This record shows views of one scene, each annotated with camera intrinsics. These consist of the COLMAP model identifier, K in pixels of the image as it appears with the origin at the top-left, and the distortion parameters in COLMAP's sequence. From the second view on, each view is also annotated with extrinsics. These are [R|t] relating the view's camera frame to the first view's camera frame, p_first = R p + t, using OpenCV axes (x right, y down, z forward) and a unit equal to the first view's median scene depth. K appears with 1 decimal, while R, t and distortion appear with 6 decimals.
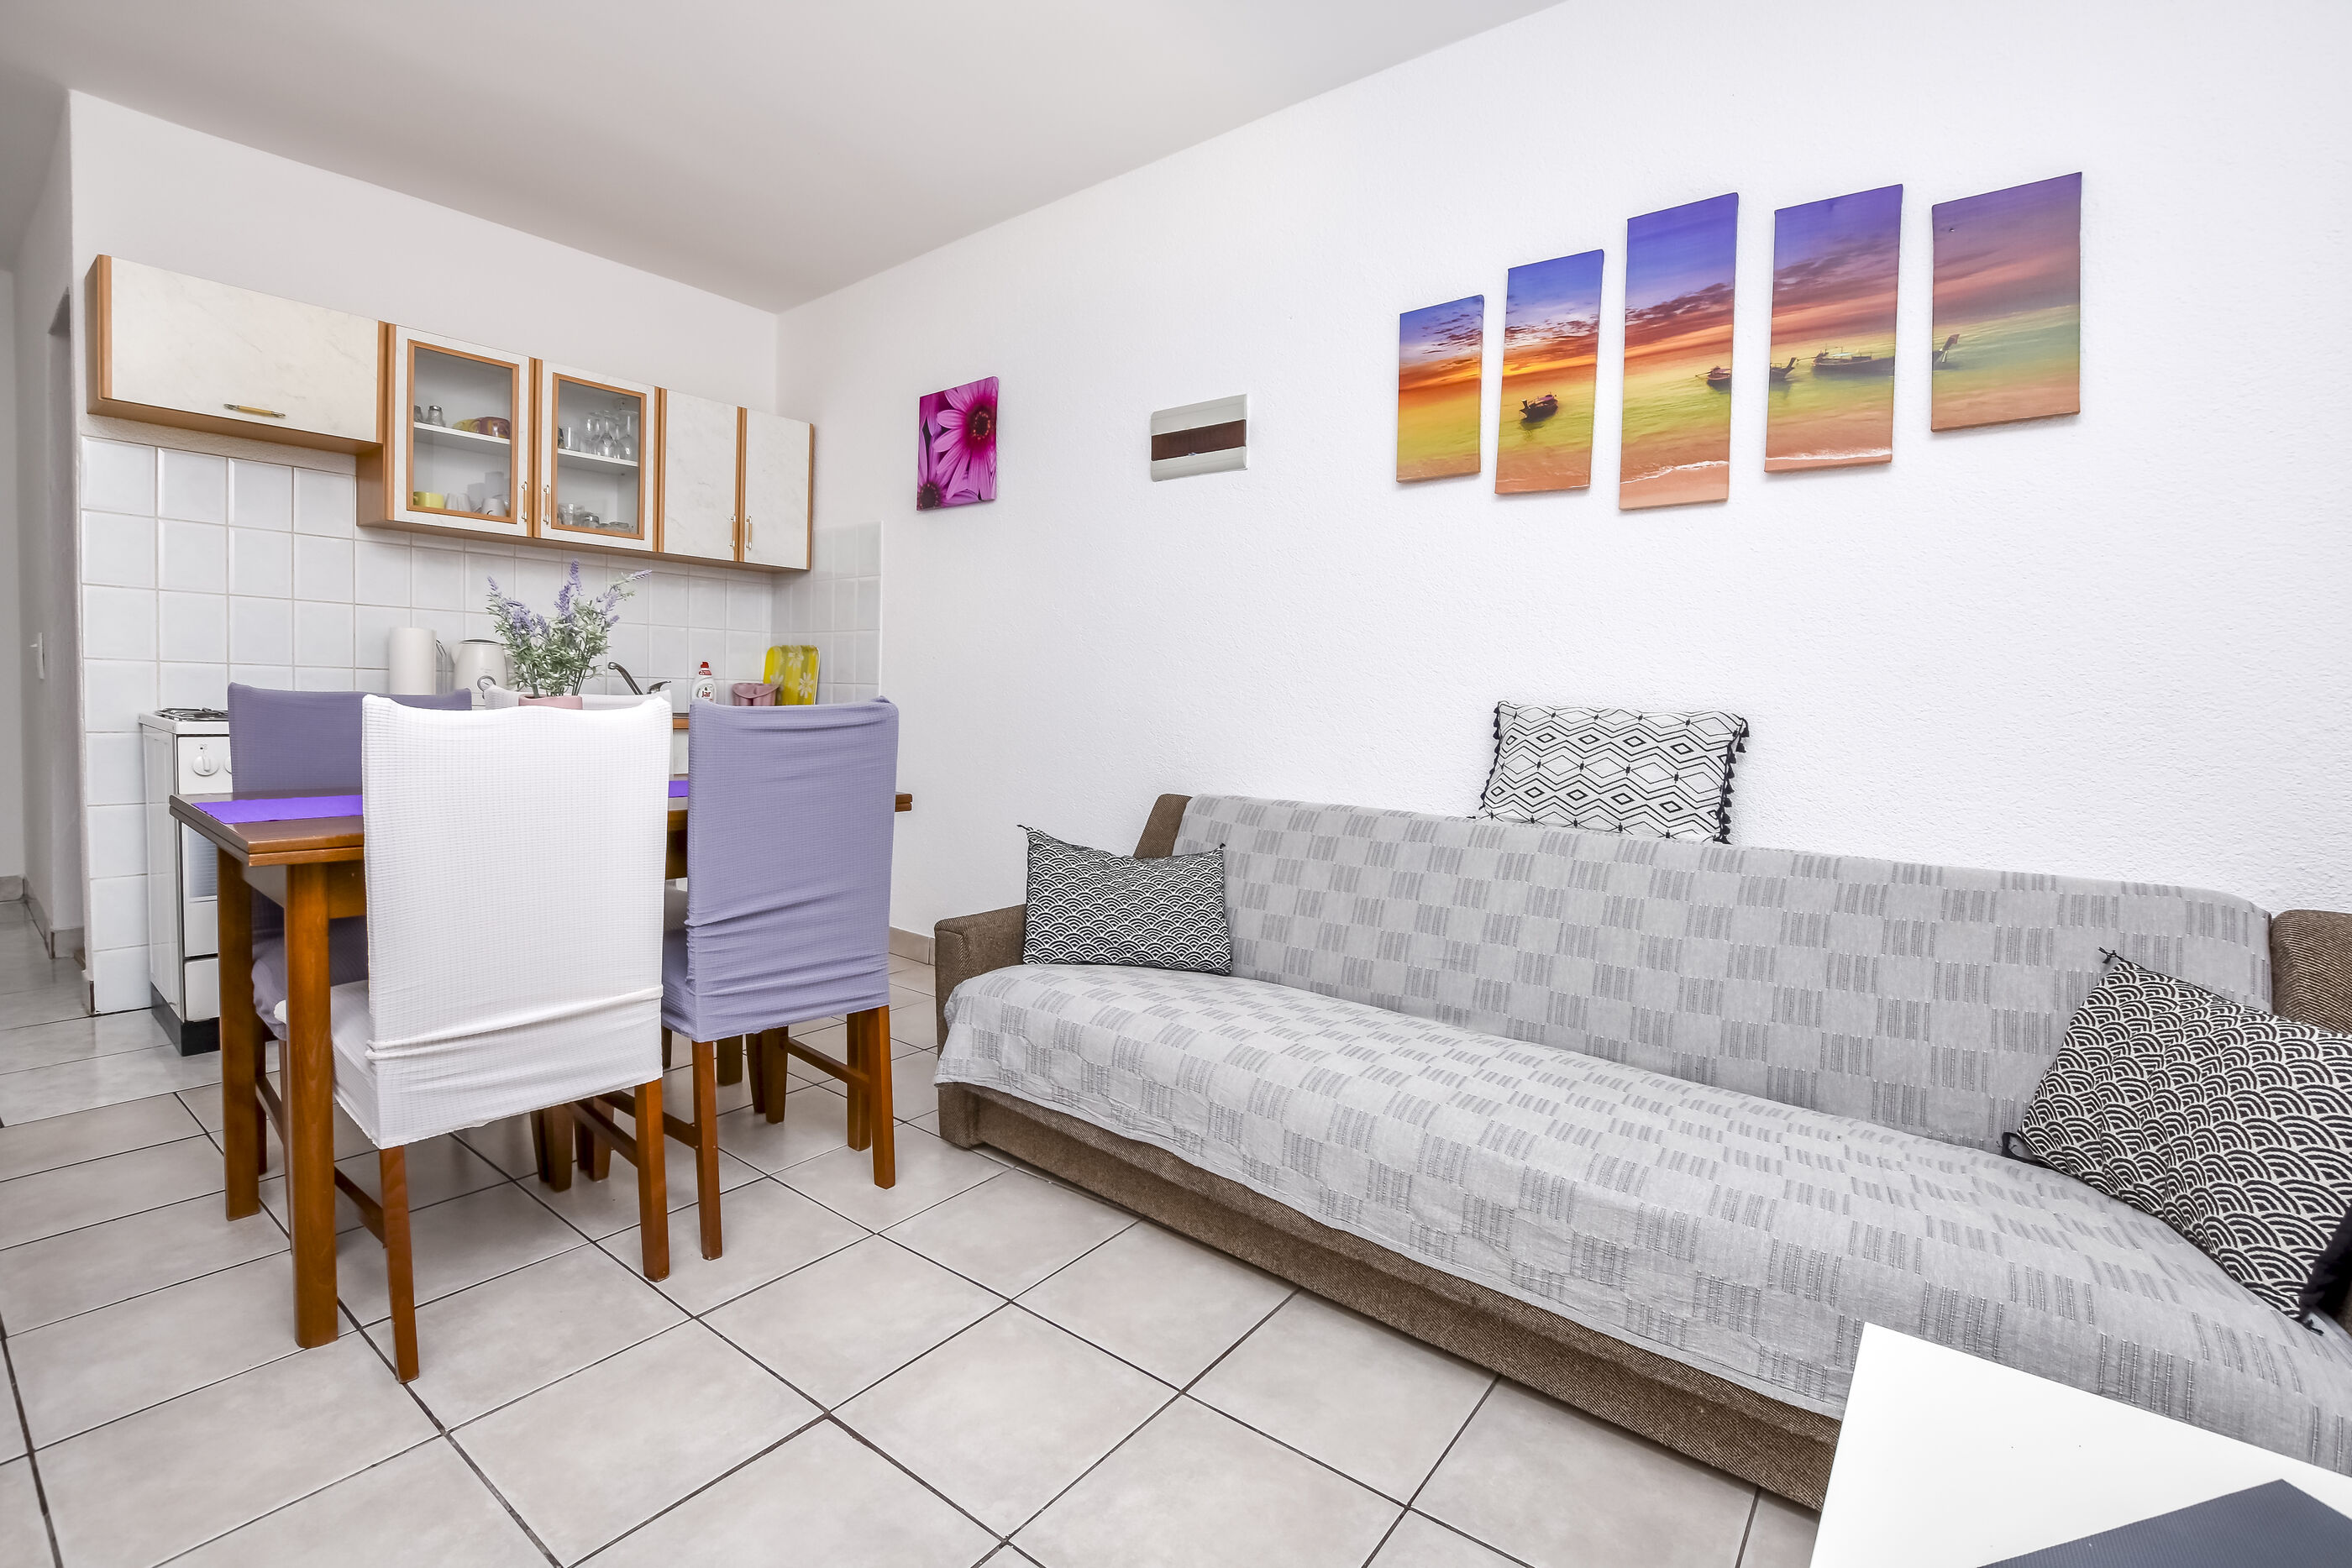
lens RADIAL K [[1051.0, 0, 1164.6], [0, 1051.0, 743.0], [0, 0, 1]] dist [-0.000713, -0.023995]
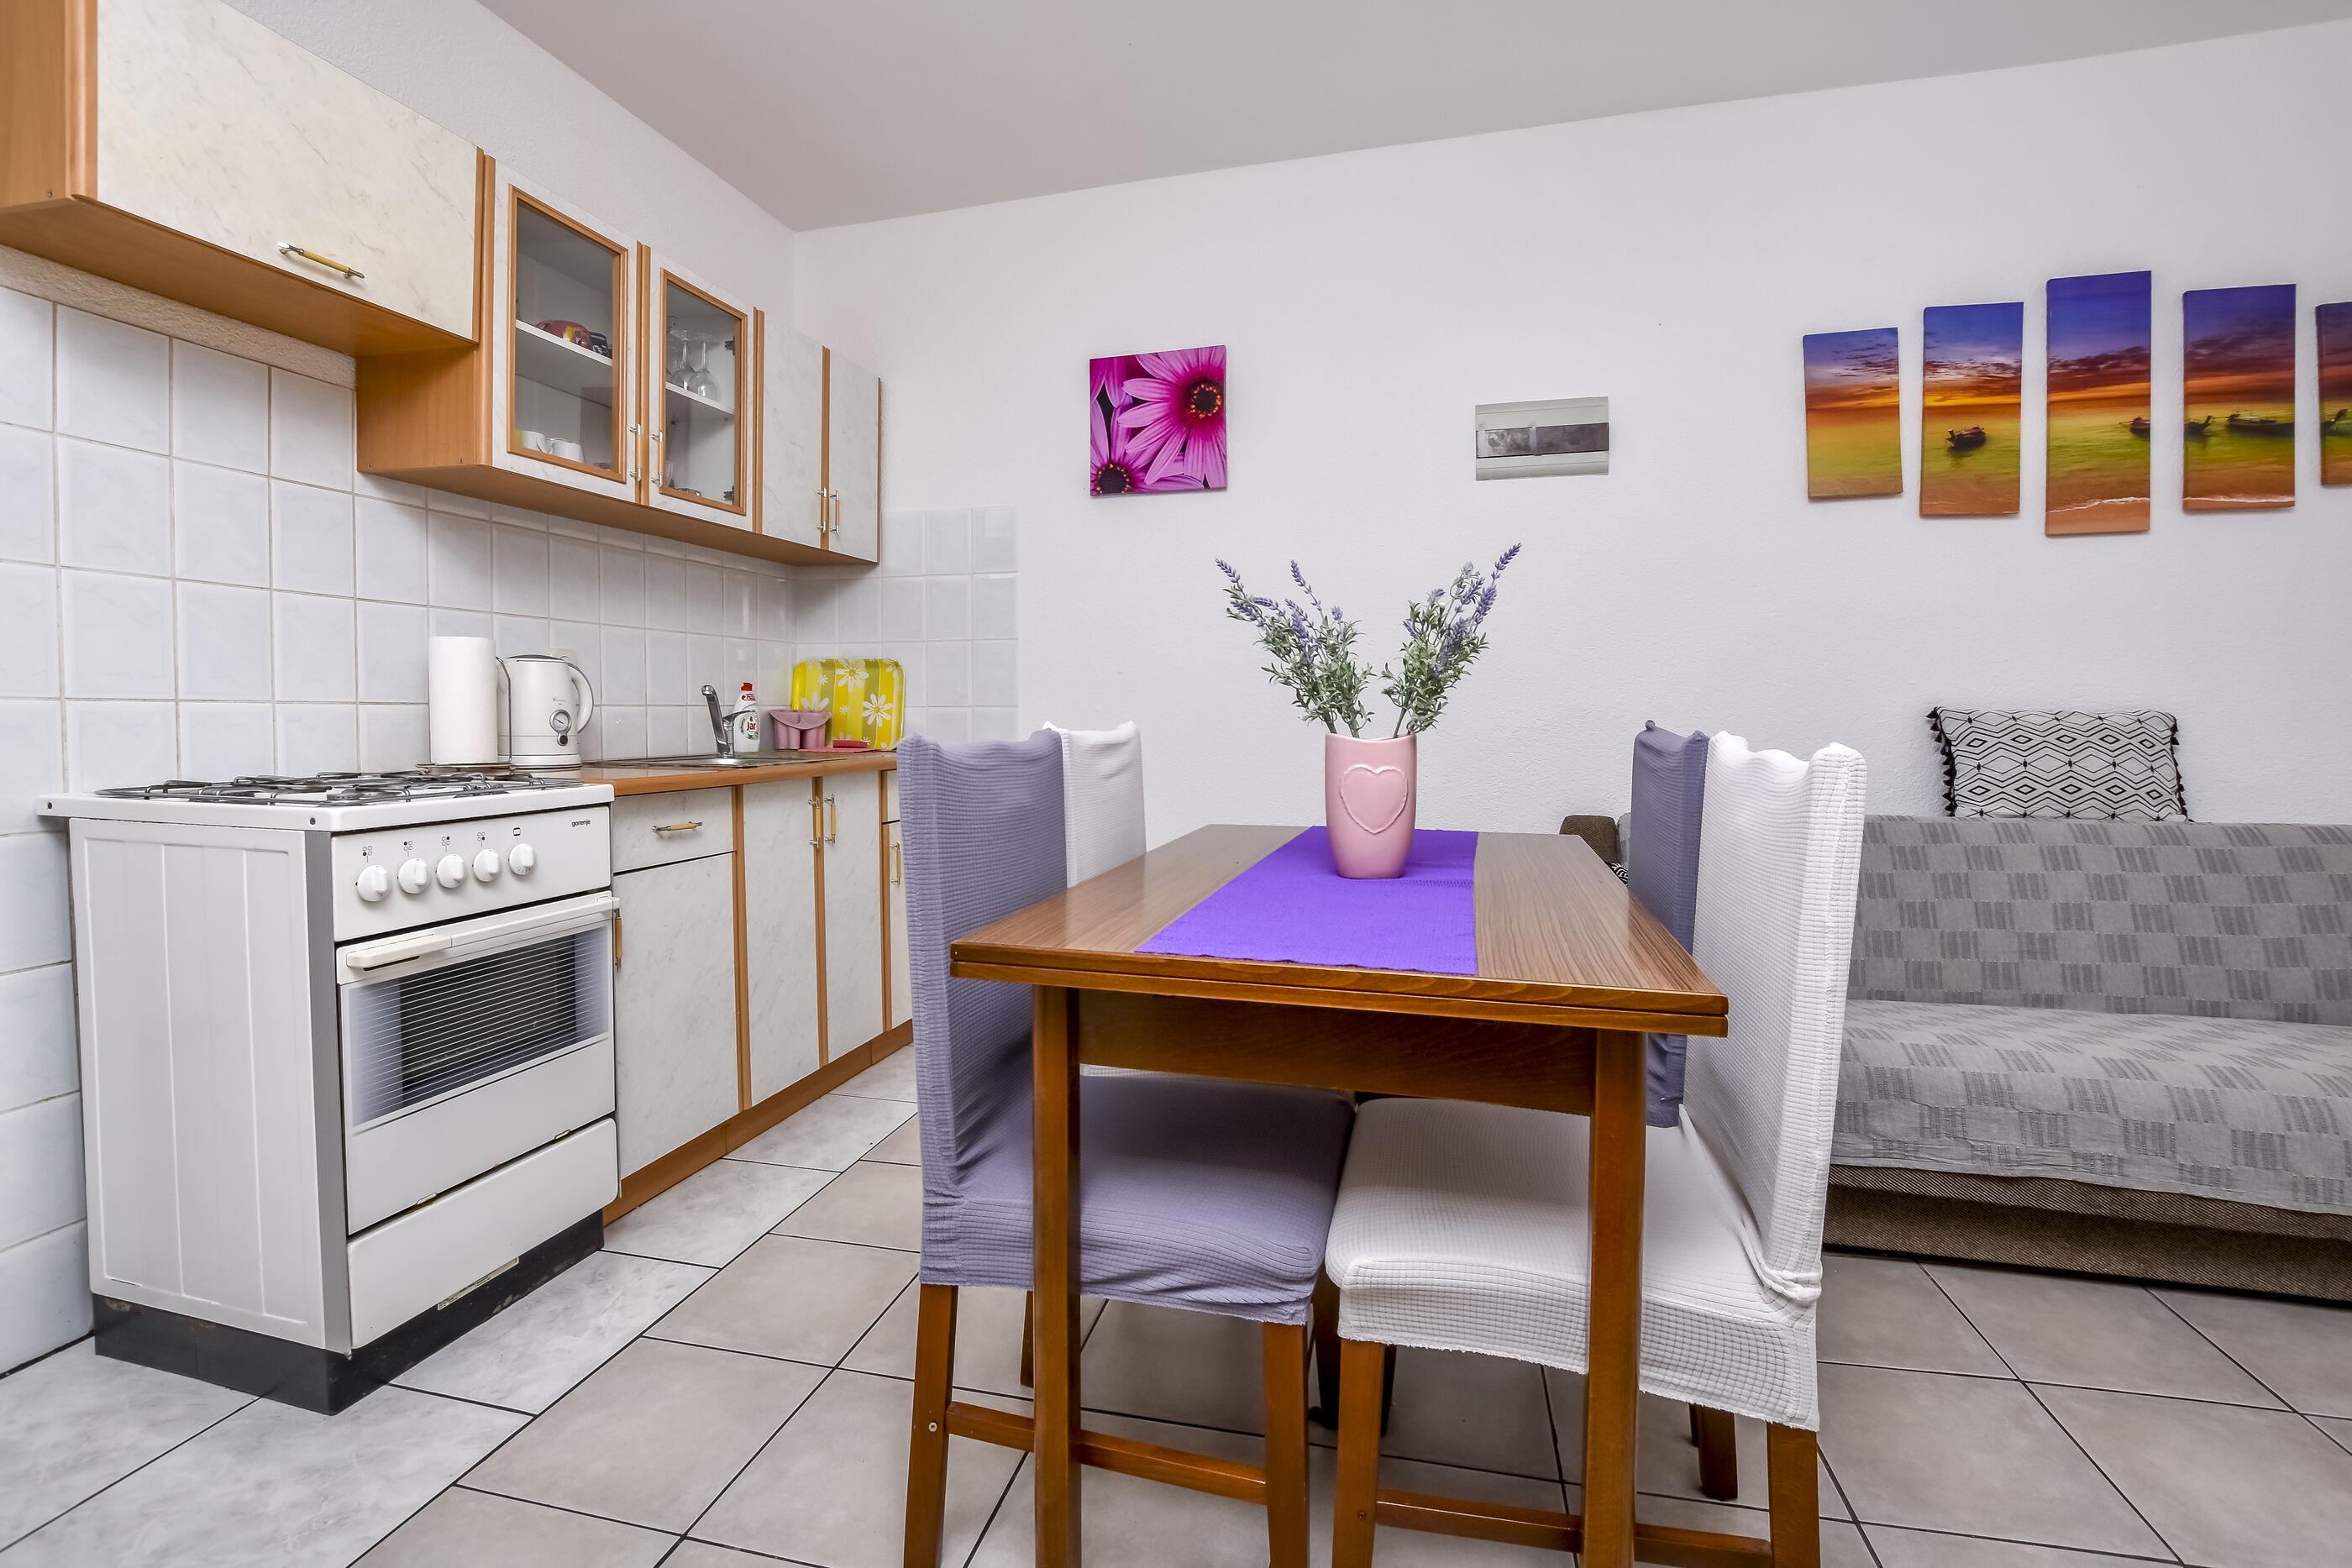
lens RADIAL K [[1079.9, 0, 1171.7], [0, 1079.9, 737.4], [0, 0, 1]] dist [-0.021269, 0.002000]
pose [[0.910980, -0.039182, 0.410585, -0.883536], [0.044764, 0.998990, -0.003987, -0.041121], [-0.410014, 0.022011, 0.911814, 0.338643]]
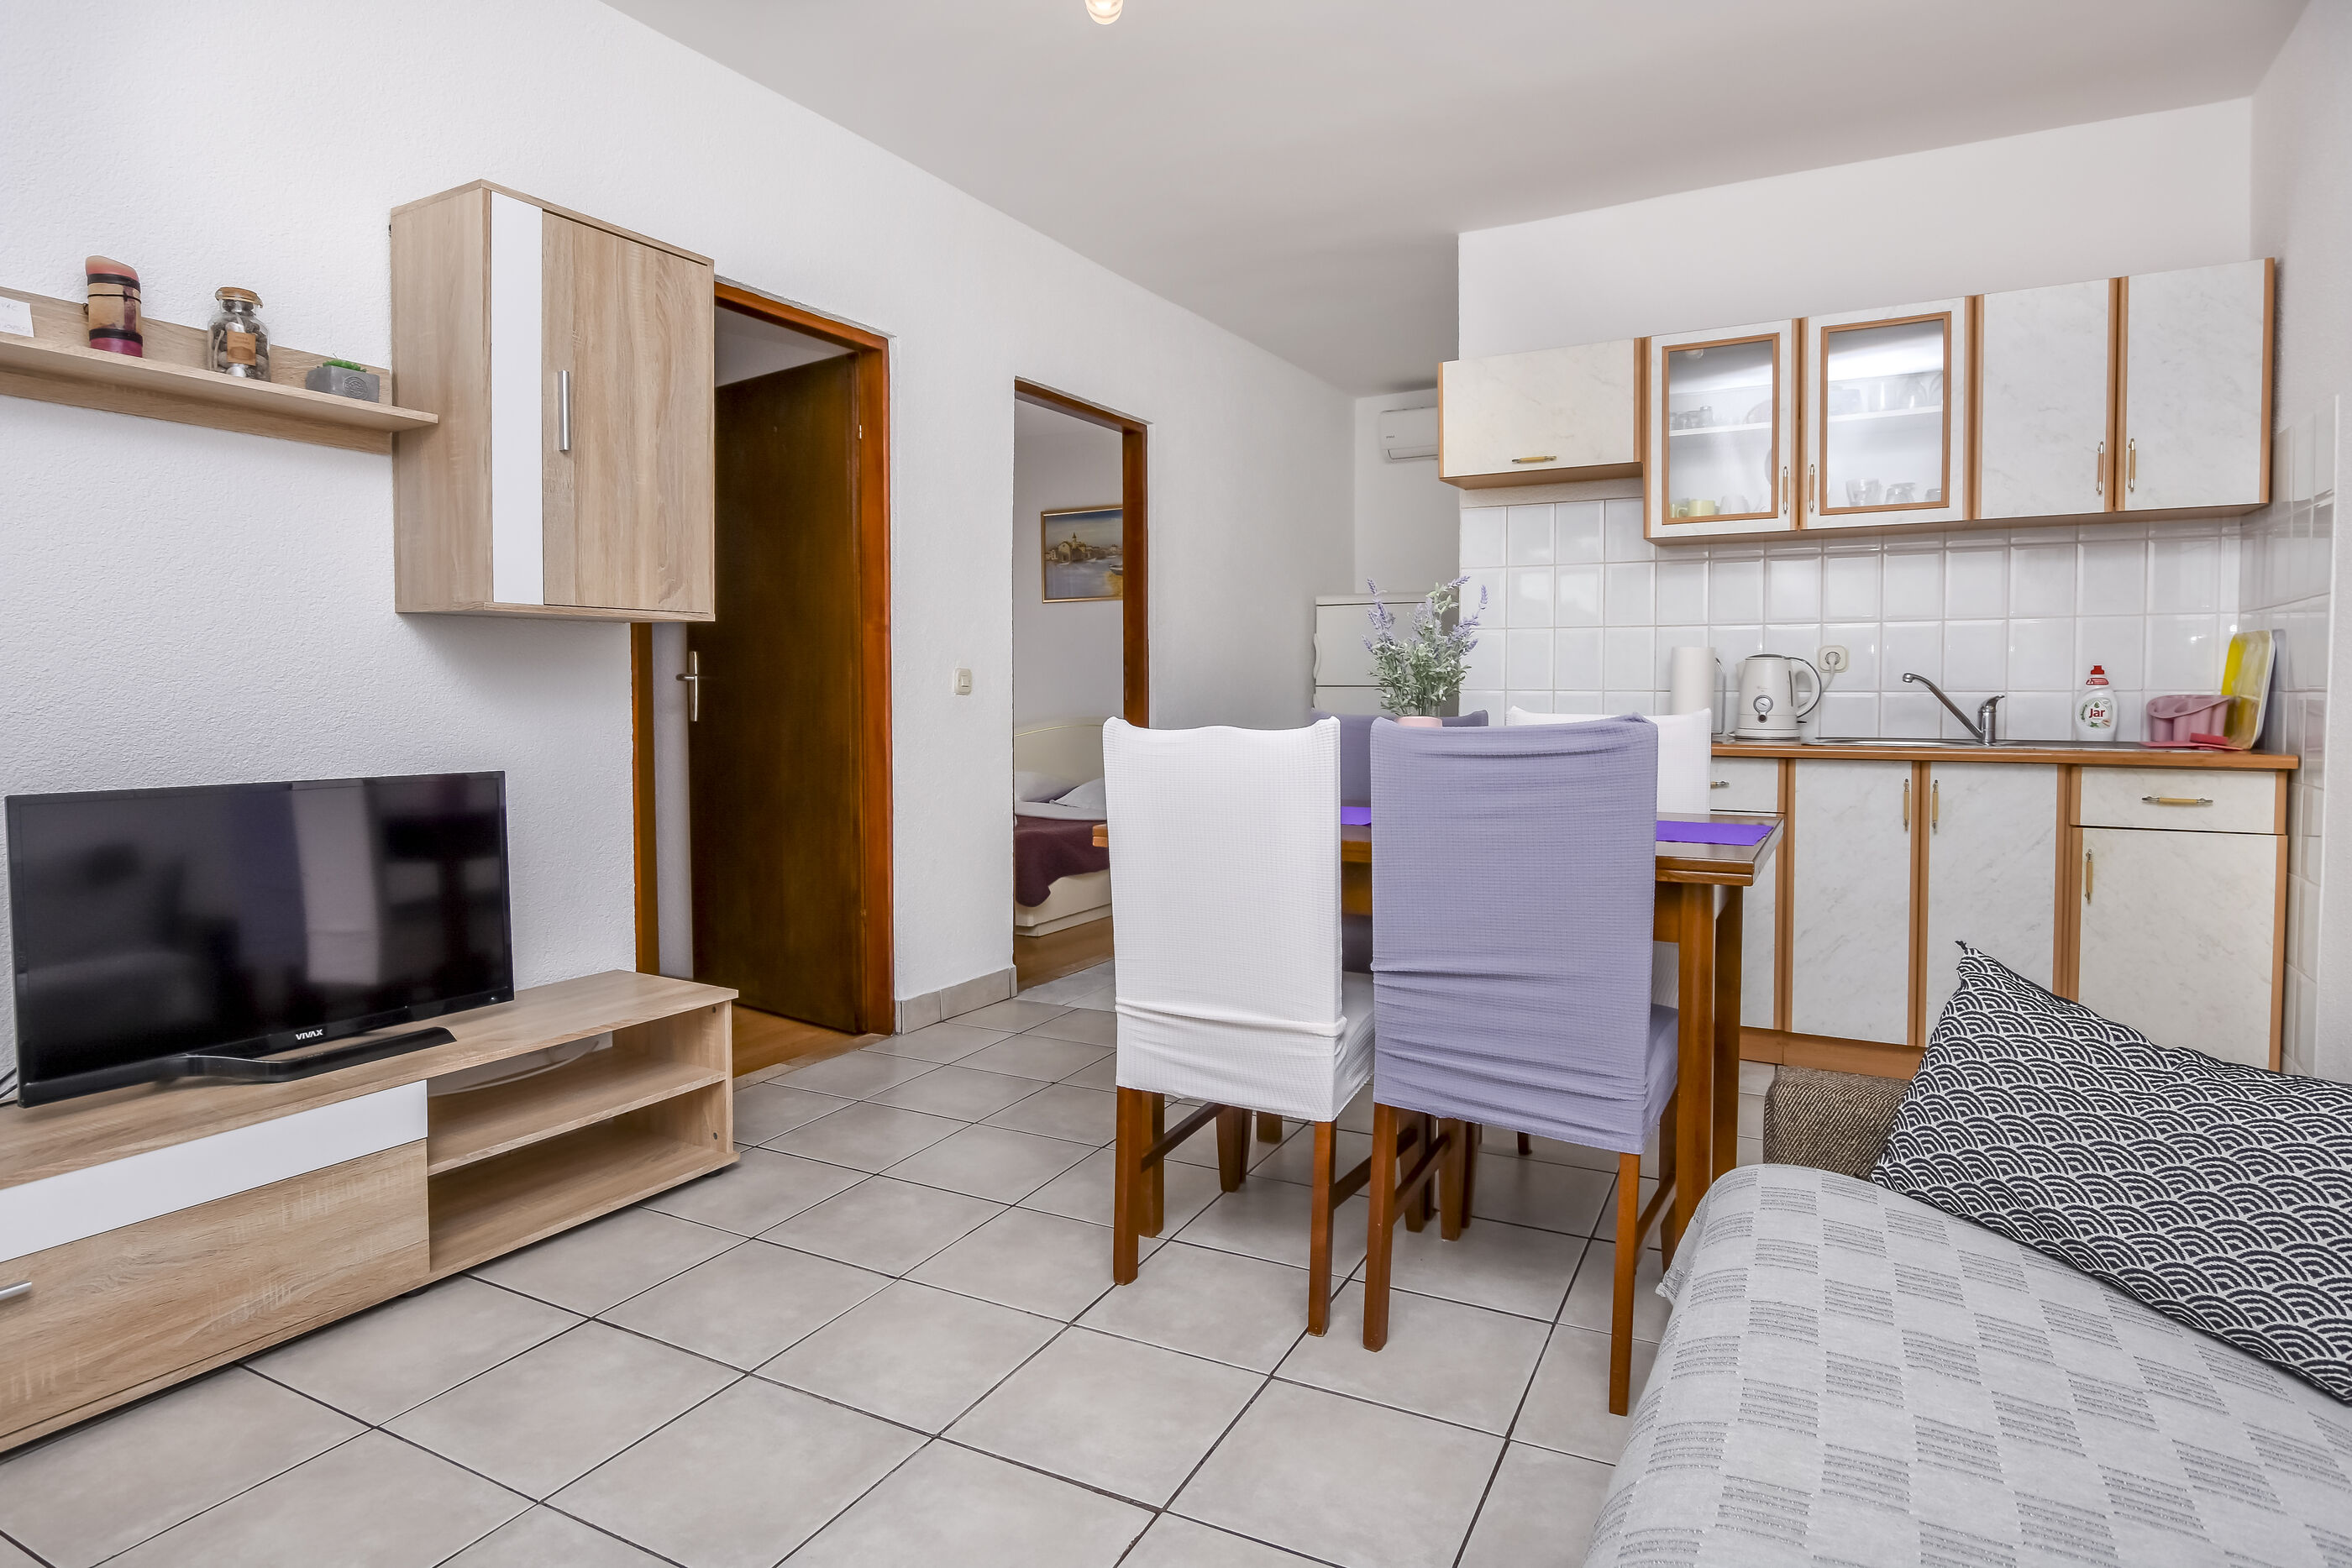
lens RADIAL K [[1256.8, 0, 1168.6], [0, 1256.8, 746.1], [0, 0, 1]] dist [-0.016350, 0.000041]
pose [[0.176962, 0.011296, -0.984153, 0.457935], [-0.037020, 0.999303, 0.004813, -0.013076], [0.983521, 0.035582, 0.177257, 0.496878]]
